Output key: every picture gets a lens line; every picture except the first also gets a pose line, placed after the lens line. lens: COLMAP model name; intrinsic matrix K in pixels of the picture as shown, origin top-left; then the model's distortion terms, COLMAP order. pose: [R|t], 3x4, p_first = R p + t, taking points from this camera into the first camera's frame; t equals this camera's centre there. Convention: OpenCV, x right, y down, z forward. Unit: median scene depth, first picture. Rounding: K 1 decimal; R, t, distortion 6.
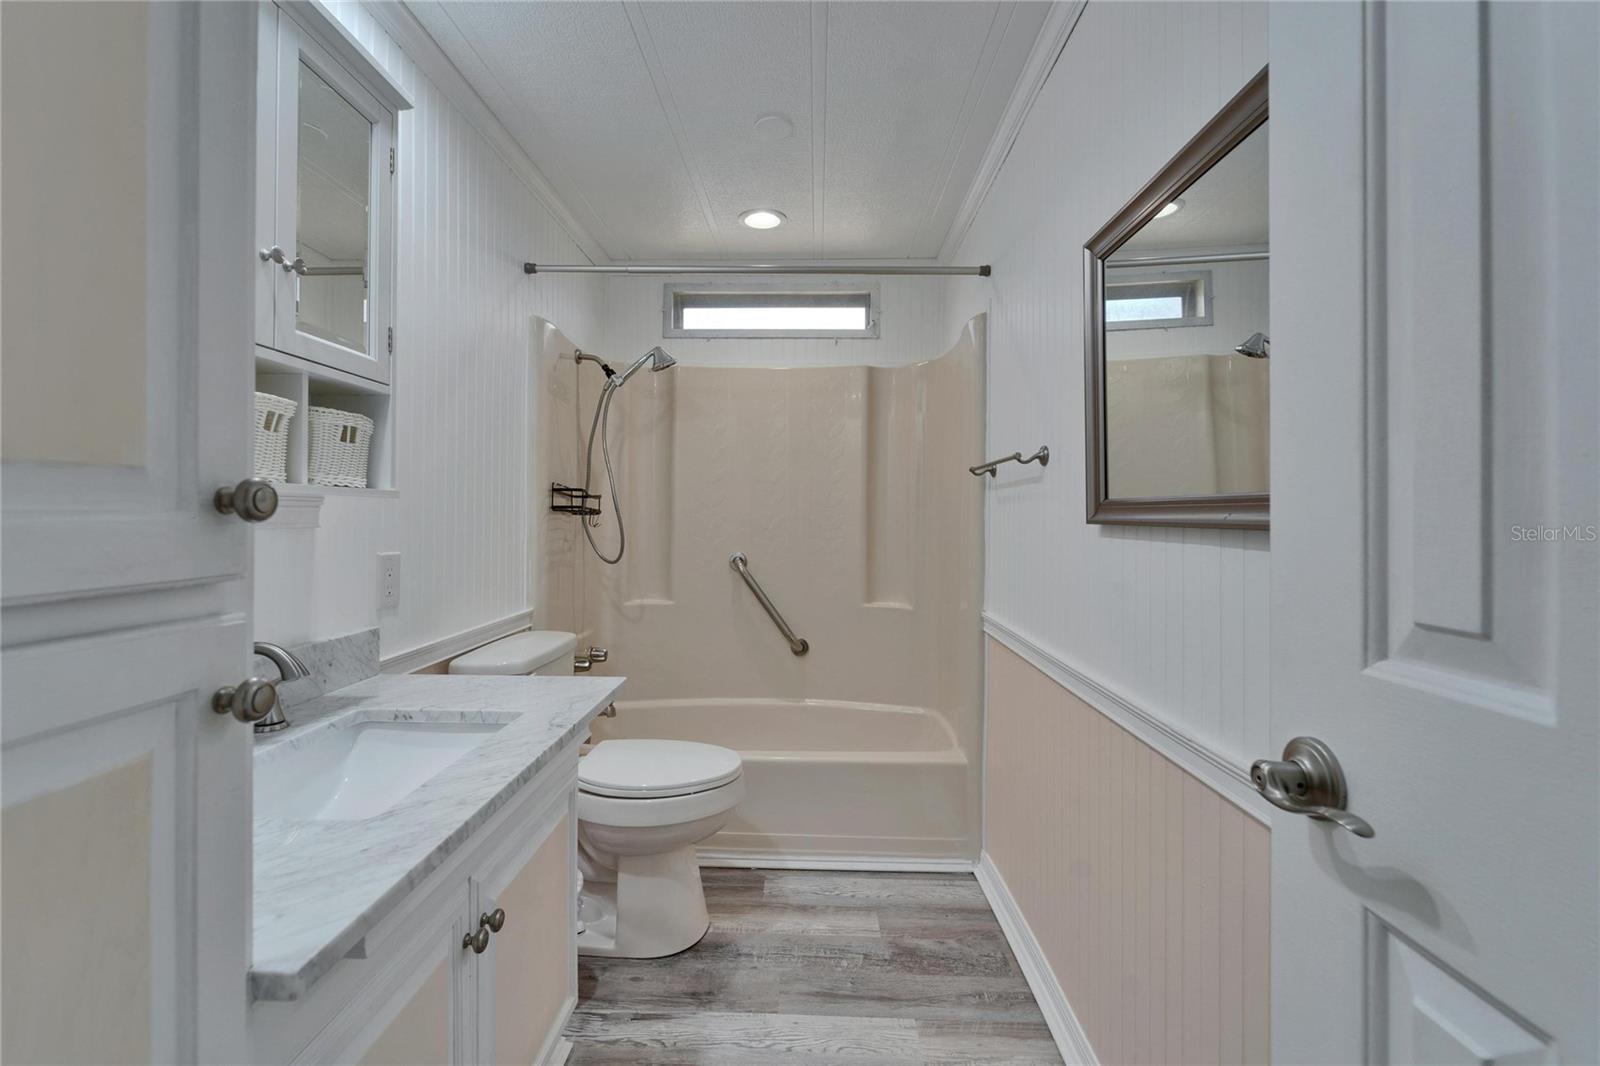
lens RADIAL K [[664.3, 0, 798.5], [0, 664.3, 523.6], [0, 0, 1]] dist [-0.000755, -0.001426]
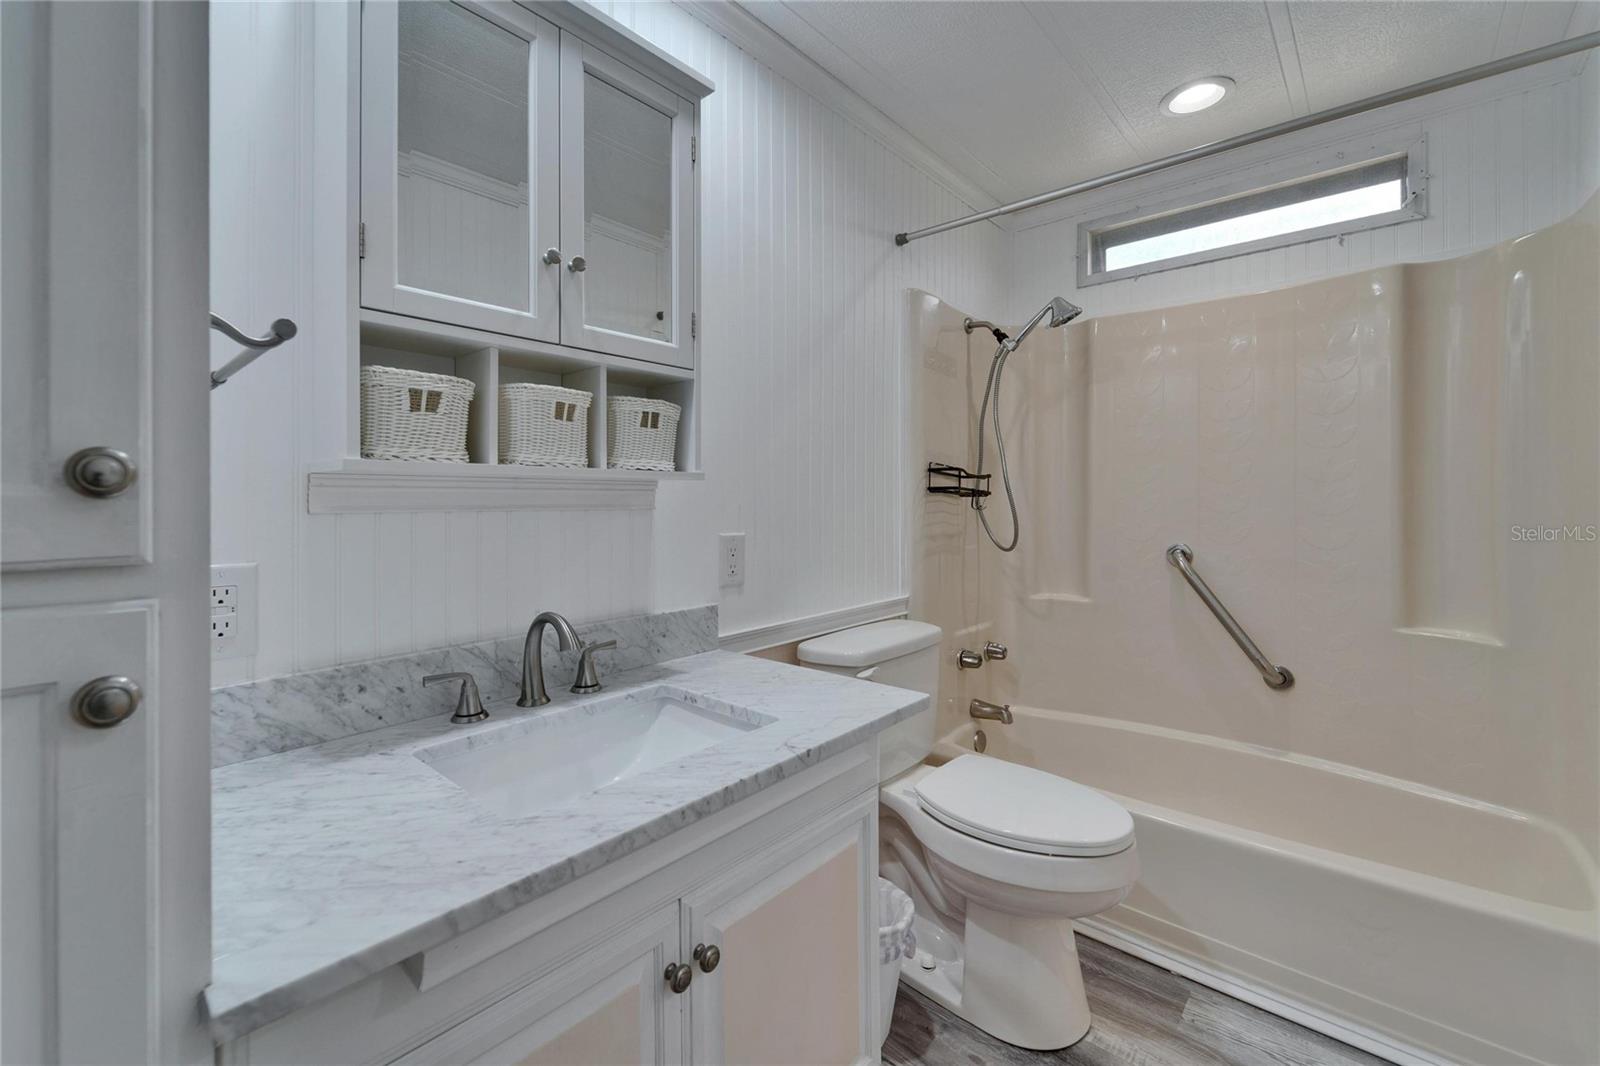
lens RADIAL K [[664.3, 0, 779.6], [0, 664.3, 503.7], [0, 0, 1]] dist [-0.000755, -0.001426]
pose [[0.767669, -0.004977, -0.640827, 0.092456], [0.001444, 0.999981, -0.006037, 0.002571], [0.640845, 0.003709, 0.767662, 0.200056]]
